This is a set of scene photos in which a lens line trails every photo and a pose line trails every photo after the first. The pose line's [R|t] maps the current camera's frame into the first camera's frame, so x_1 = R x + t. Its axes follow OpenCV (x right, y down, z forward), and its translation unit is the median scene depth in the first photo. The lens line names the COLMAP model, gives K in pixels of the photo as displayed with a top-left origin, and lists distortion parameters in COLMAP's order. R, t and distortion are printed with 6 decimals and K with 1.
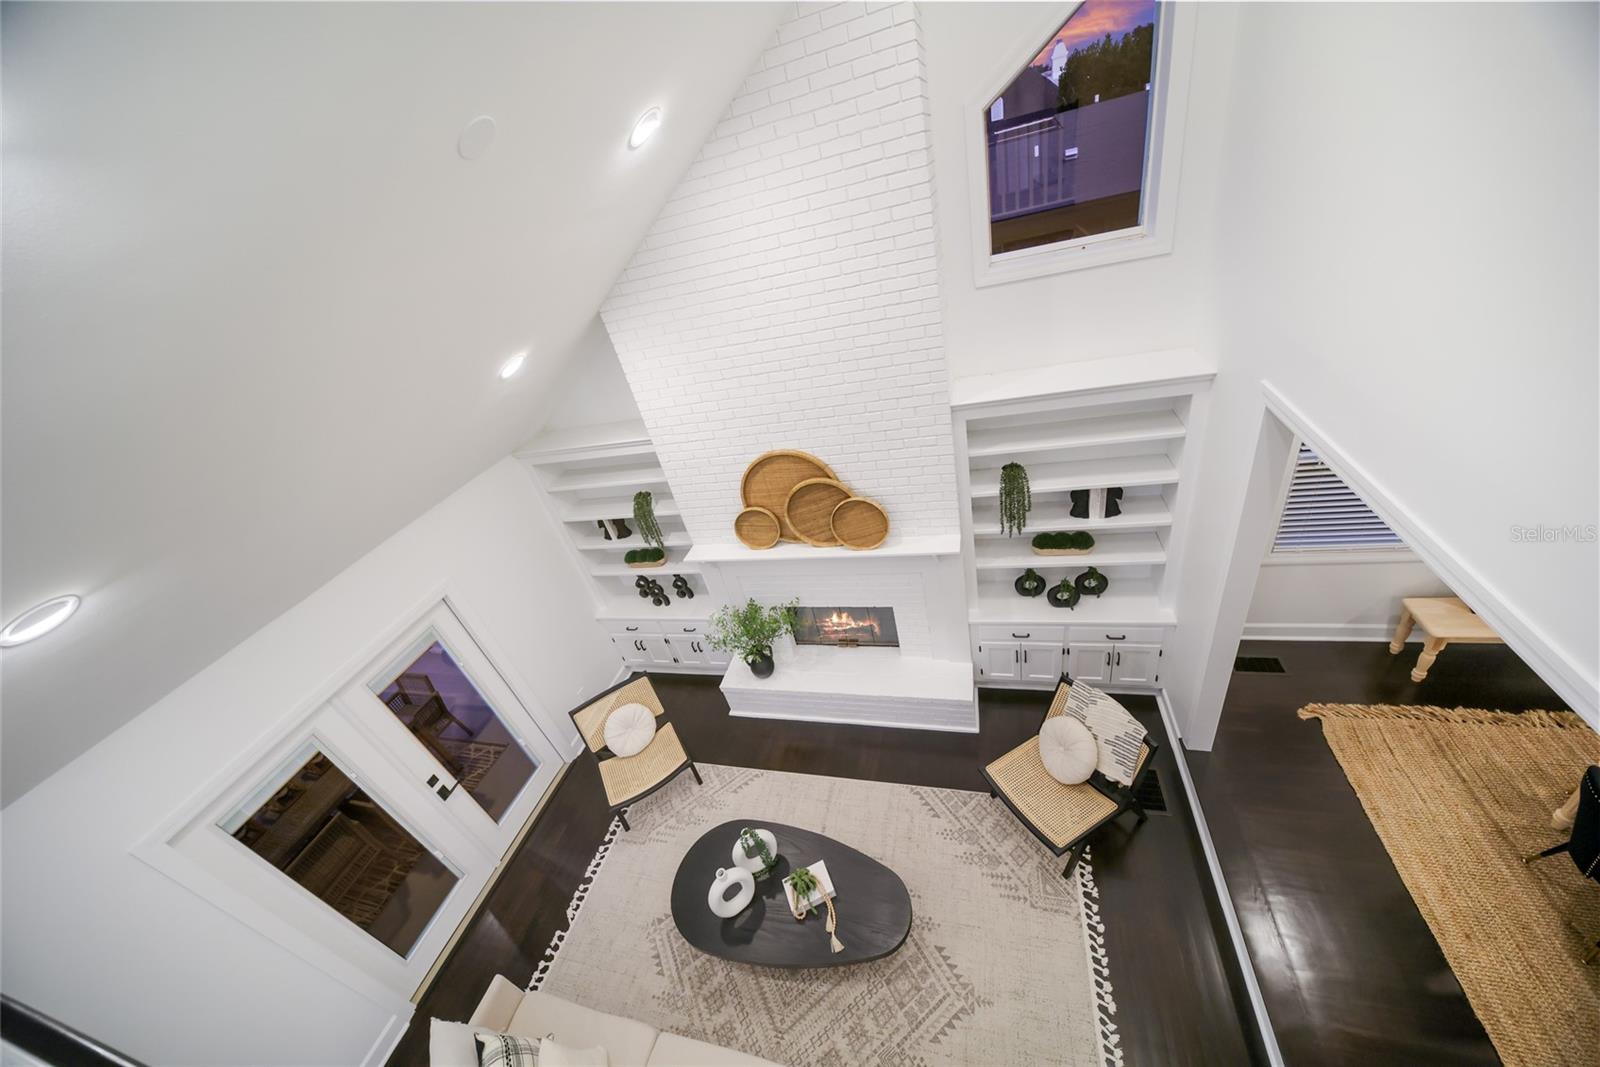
lens RADIAL K [[561.5, 0, 790.3], [0, 561.5, 538.8], [0, 0, 1]] dist [0.001153, -0.001540]
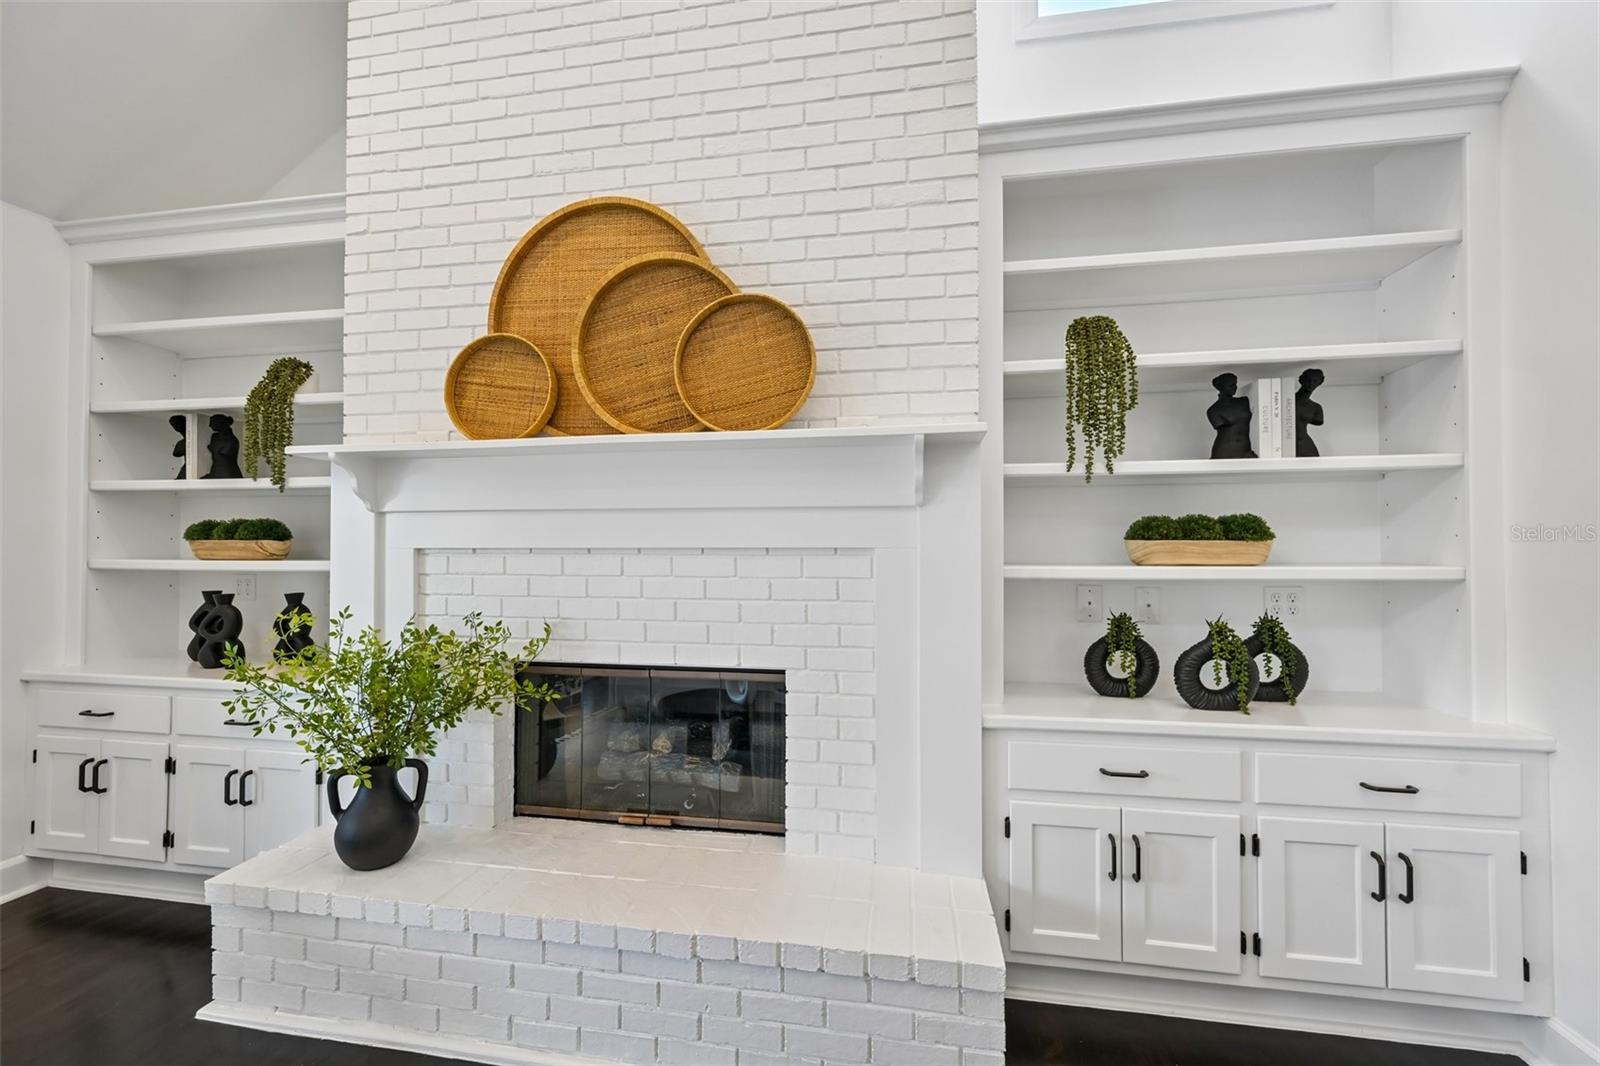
lens RADIAL K [[631.5, 0, 800.3], [0, 631.5, 544.5], [0, 0, 1]] dist [-0.004425, 0.000611]
pose [[0.967713, 0.232733, 0.096779, 0.148461], [-0.137771, 0.809932, -0.570113, 0.336445], [-0.211069, 0.538373, 0.815846, 0.688205]]
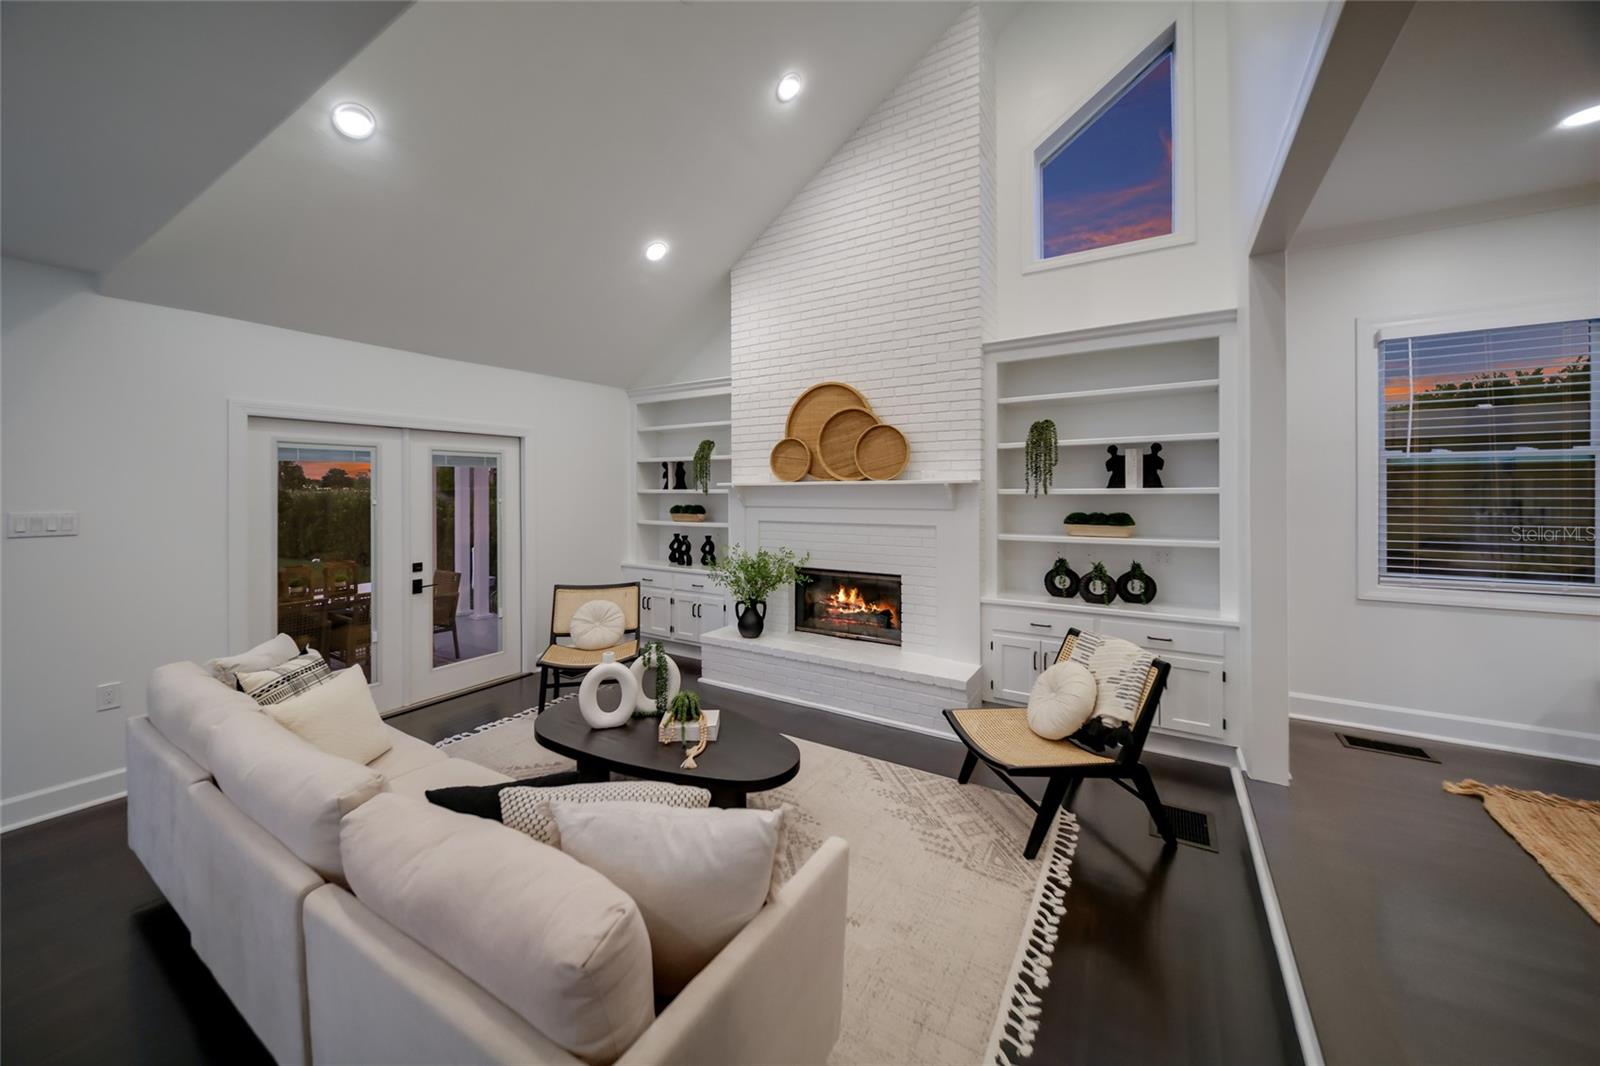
lens RADIAL K [[590.6, 0, 768.5], [0, 590.6, 492.7], [0, 0, 1]] dist [-0.002070, -0.000476]
pose [[0.923765, 0.228998, -0.306951, 0.280941], [-0.353731, 0.817346, -0.454774, 0.600746], [0.146742, 0.528683, 0.836039, 0.103665]]
